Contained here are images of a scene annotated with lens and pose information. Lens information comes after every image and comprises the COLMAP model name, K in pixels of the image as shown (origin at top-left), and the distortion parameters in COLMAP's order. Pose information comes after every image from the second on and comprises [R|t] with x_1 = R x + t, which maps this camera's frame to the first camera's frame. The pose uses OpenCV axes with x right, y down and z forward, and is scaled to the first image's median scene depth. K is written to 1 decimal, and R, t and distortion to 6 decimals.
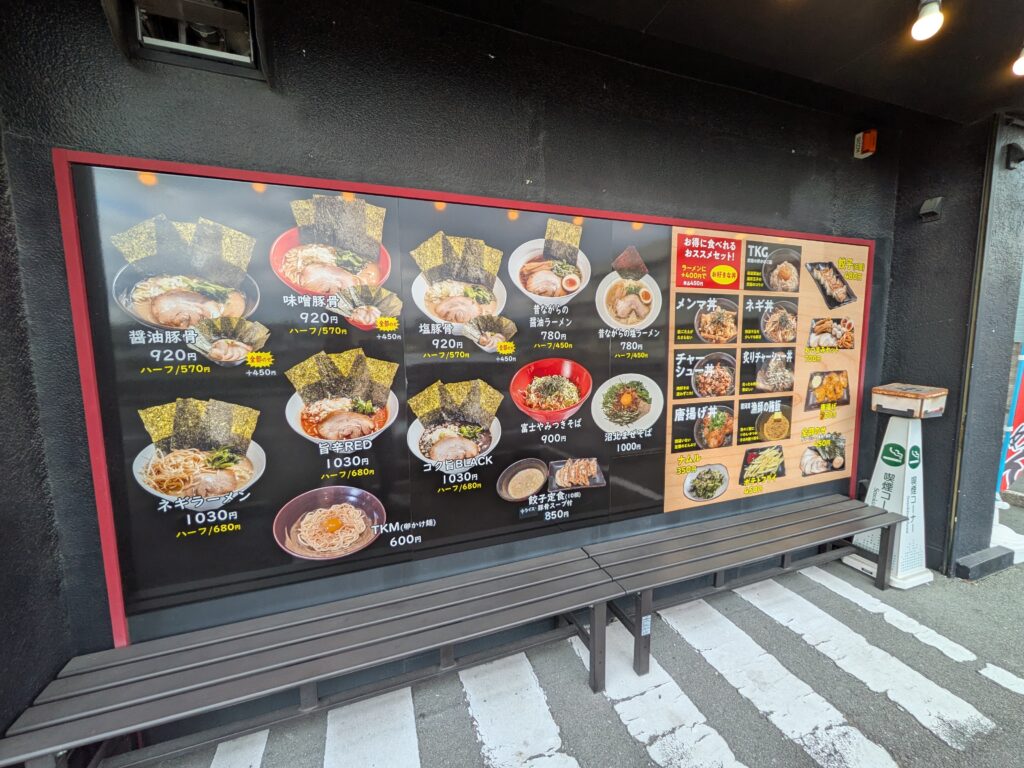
lens RADIAL K [[410.9, 0, 512.0], [0, 410.9, 384.0], [0, 0, 1]] dist [0.000803, -0.000052]
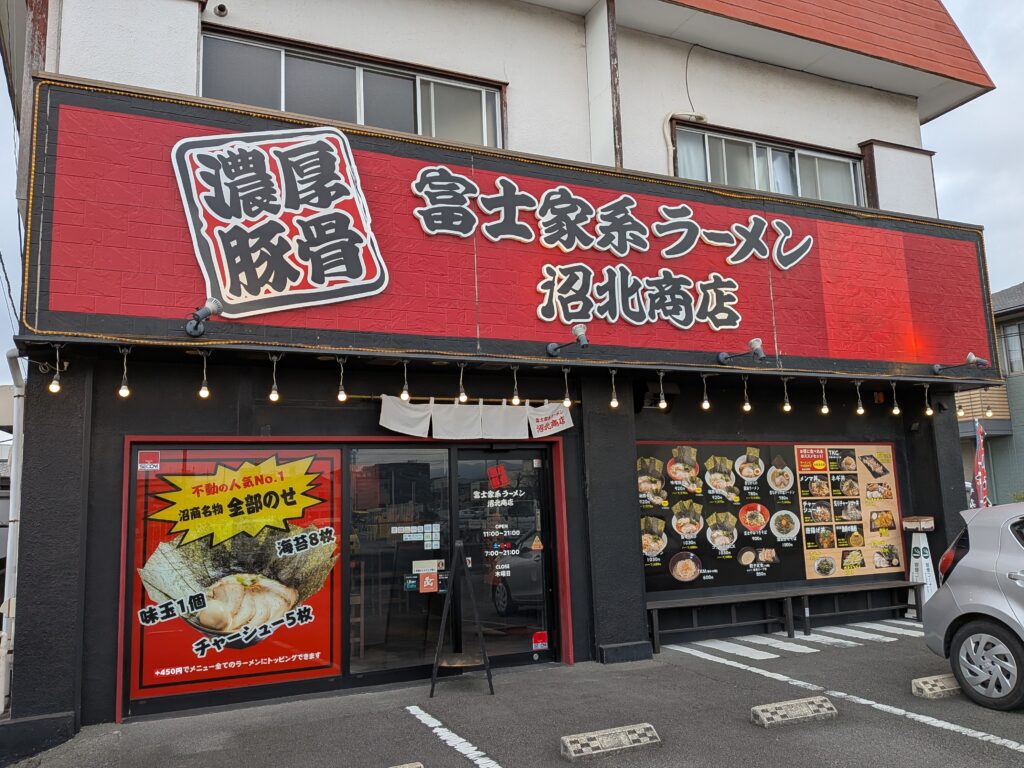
lens RADIAL K [[729.1, 0, 512.0], [0, 729.1, 384.0], [0, 0, 1]] dist [0.003815, 0.005770]
pose [[0.998458, -0.006704, 0.055101, -1.583681], [0.021366, 0.962610, -0.270049, 0.397709], [-0.051230, 0.270810, 0.961269, -3.298371]]
